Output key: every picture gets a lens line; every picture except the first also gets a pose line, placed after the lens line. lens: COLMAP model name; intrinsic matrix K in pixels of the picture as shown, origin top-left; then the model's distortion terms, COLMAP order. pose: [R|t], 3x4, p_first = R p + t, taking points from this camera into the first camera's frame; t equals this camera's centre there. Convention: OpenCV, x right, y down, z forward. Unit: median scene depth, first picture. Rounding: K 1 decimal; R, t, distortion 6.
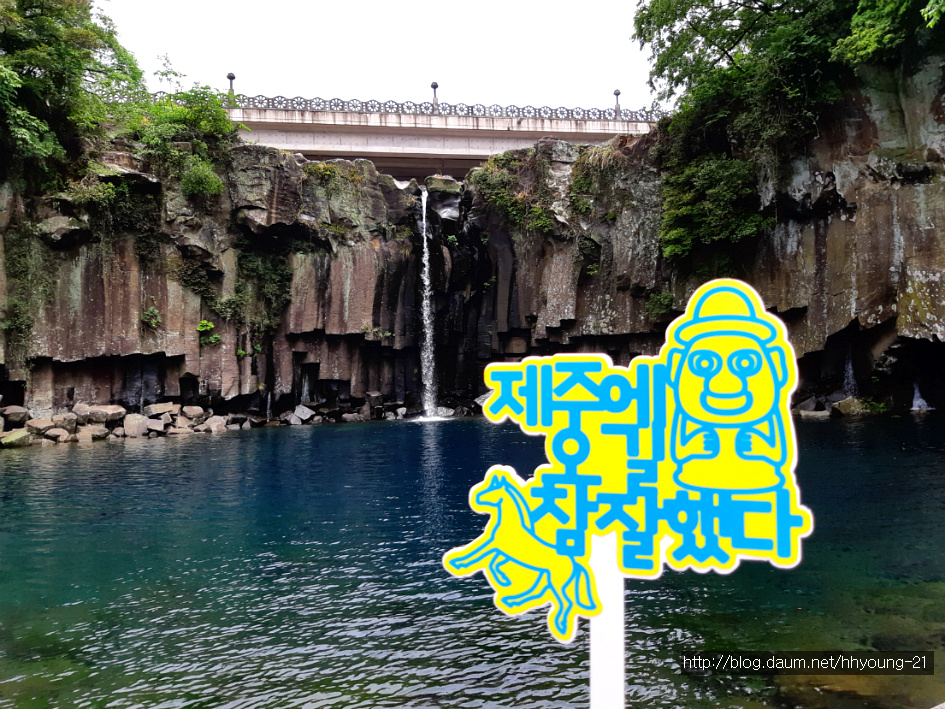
lens RADIAL K [[769.9, 0, 476.5], [0, 769.9, 362.8], [0, 0, 1]] dist [0.059887, -0.108561]
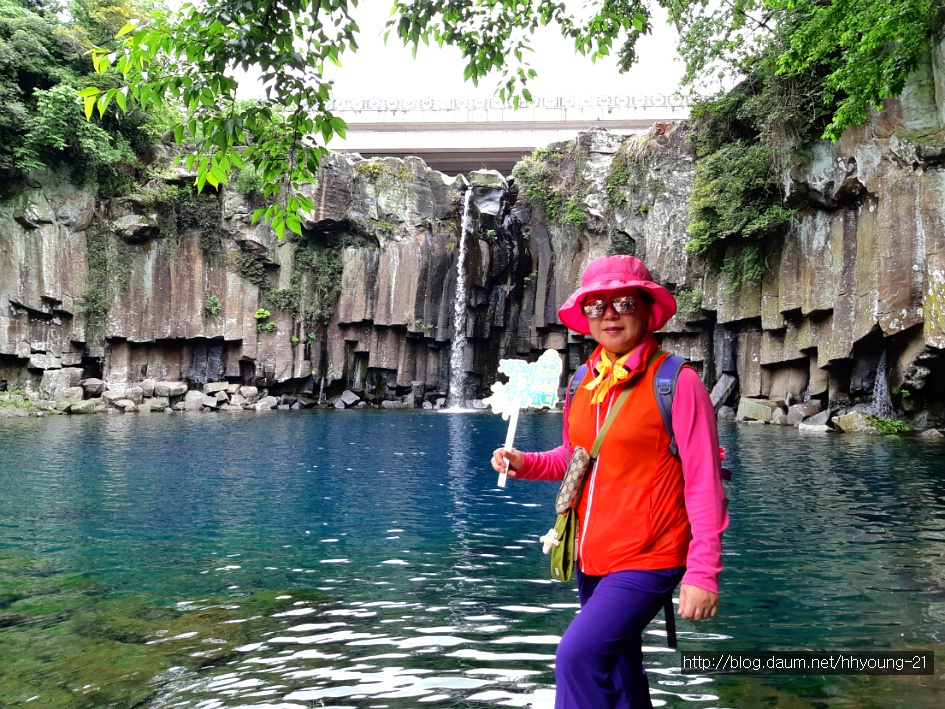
lens RADIAL K [[769.9, 0, 499.9], [0, 769.9, 365.4], [0, 0, 1]] dist [0.059887, -0.108561]
pose [[0.964497, 0.041556, -0.260803, 0.265070], [-0.037636, 0.999091, 0.020009, -0.009294], [0.261397, -0.009483, 0.965185, 0.030623]]
